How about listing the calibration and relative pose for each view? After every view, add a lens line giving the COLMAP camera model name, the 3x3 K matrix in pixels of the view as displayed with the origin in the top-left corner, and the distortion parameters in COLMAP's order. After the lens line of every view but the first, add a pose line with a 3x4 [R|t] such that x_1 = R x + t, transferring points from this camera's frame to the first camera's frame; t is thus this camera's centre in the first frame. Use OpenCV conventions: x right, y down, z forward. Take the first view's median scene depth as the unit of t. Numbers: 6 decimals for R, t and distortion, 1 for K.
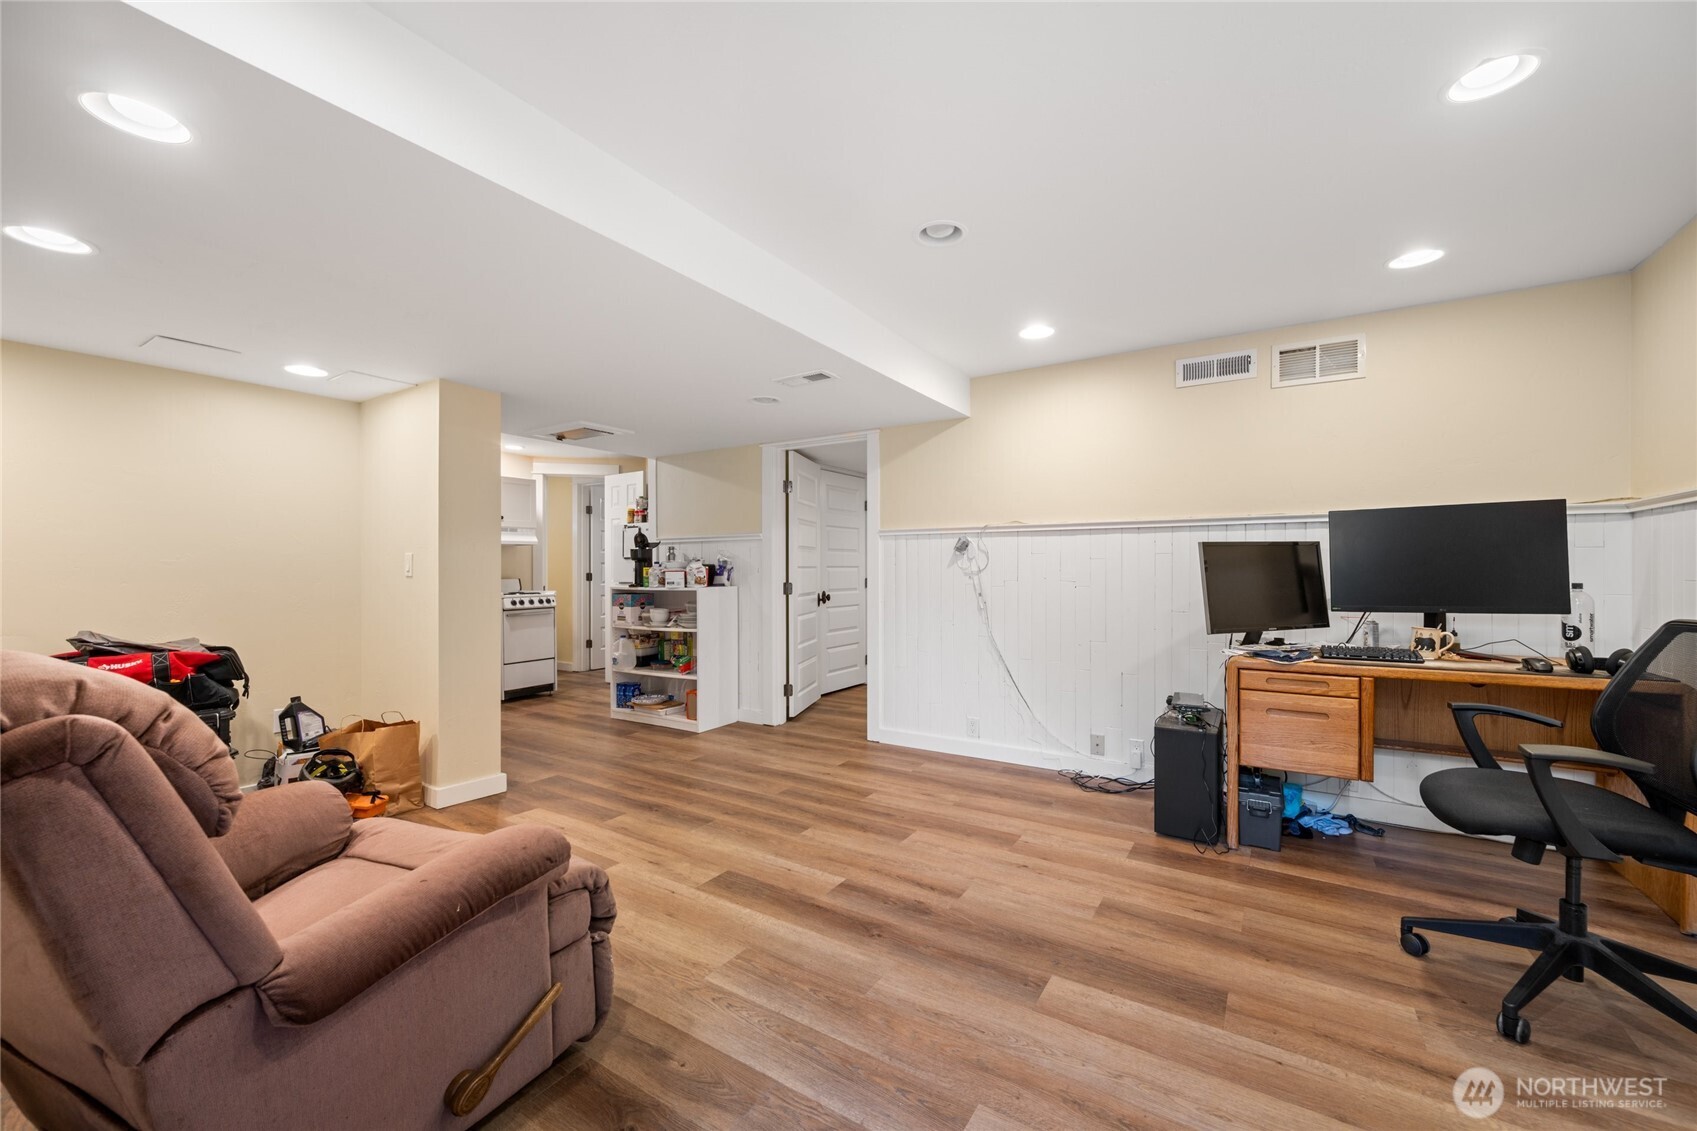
lens RADIAL K [[672.0, 0, 844.9], [0, 672.0, 566.6], [0, 0, 1]] dist [0.003034, 0.000512]
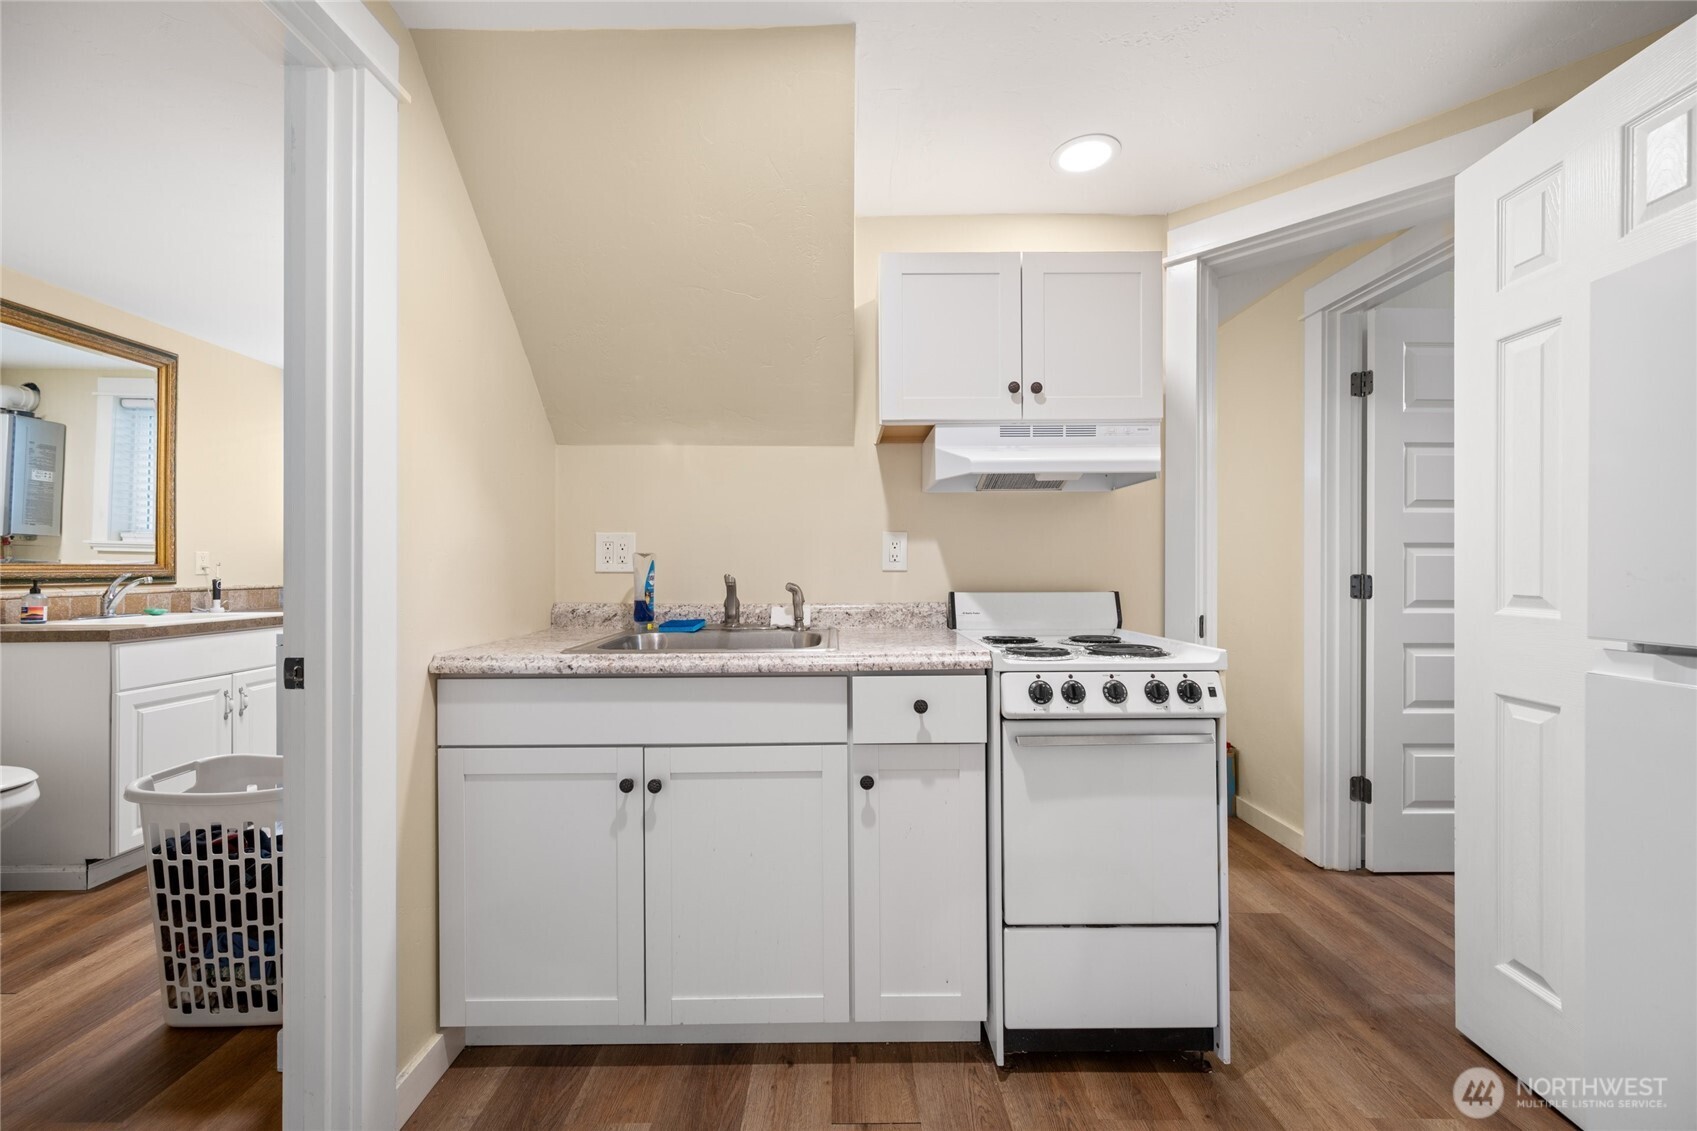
lens RADIAL K [[672.0, 0, 844.9], [0, 672.0, 566.6], [0, 0, 1]] dist [0.003034, 0.000512]
pose [[0.550940, 0.003532, -0.834538, -0.304187], [-0.000119, 0.999991, 0.004154, 0.004918], [0.834545, -0.002189, 0.550935, 0.755400]]
